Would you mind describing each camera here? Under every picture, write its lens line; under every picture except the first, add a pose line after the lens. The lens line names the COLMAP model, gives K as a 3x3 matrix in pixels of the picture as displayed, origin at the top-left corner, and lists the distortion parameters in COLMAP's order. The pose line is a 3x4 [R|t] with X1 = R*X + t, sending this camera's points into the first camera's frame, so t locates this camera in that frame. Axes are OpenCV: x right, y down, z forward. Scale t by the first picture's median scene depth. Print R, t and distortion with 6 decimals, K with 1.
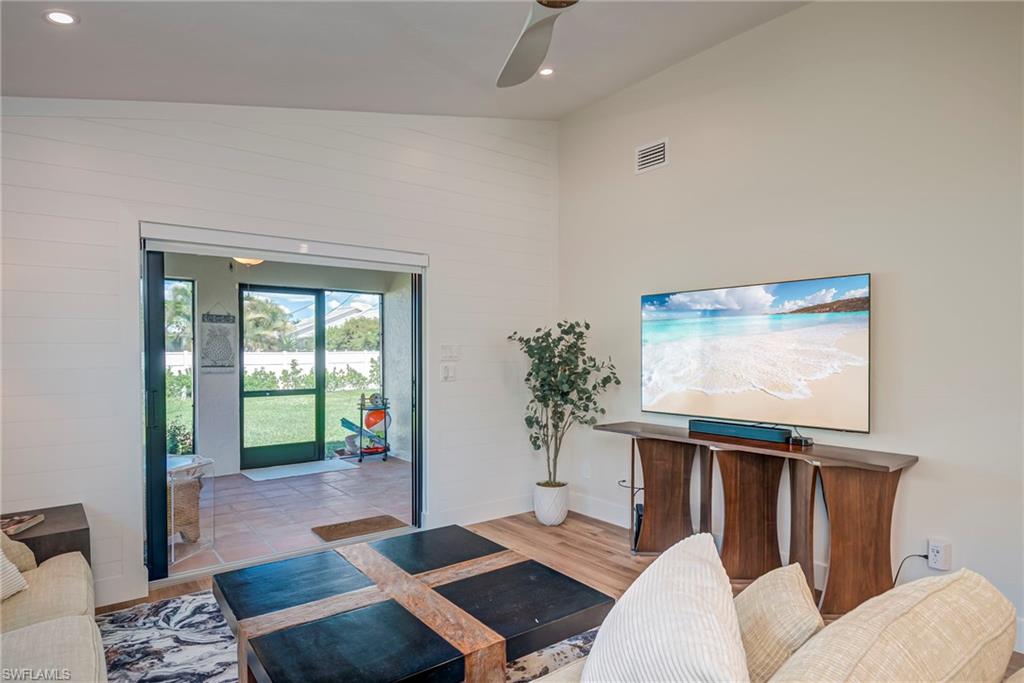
lens RADIAL K [[605.4, 0, 508.0], [0, 605.4, 355.9], [0, 0, 1]] dist [0.001172, 0.000089]
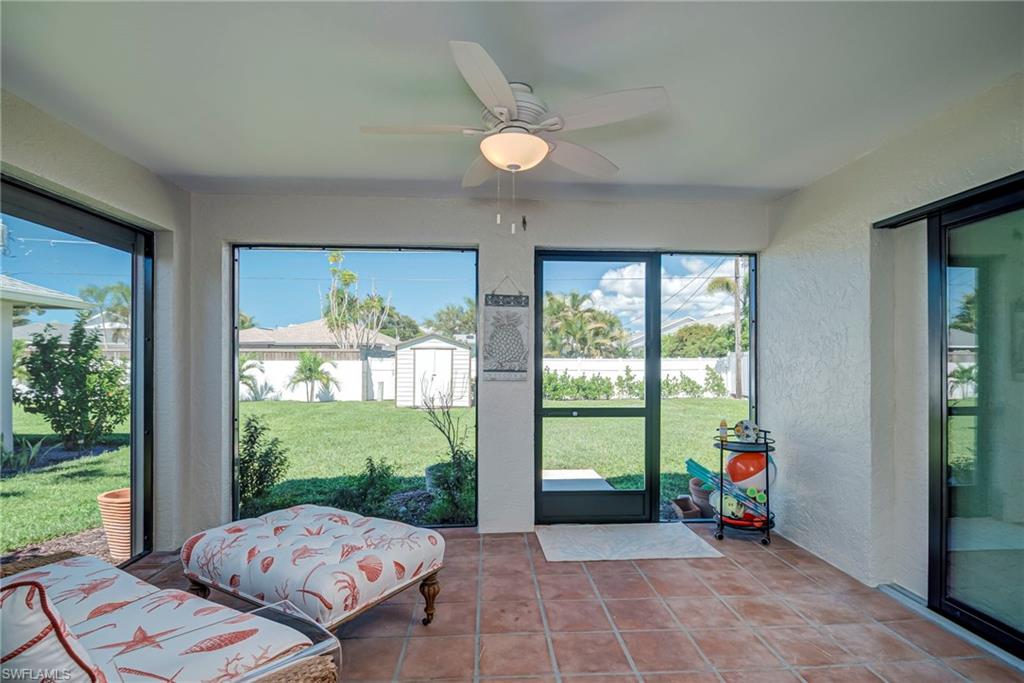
lens RADIAL K [[605.4, 0, 508.0], [0, 605.4, 355.9], [0, 0, 1]] dist [0.001172, 0.000089]
pose [[0.859161, 0.002105, -0.511702, -0.114547], [-0.008110, 0.999922, -0.009505, 0.006403], [0.511642, 0.012316, 0.859111, 0.372013]]
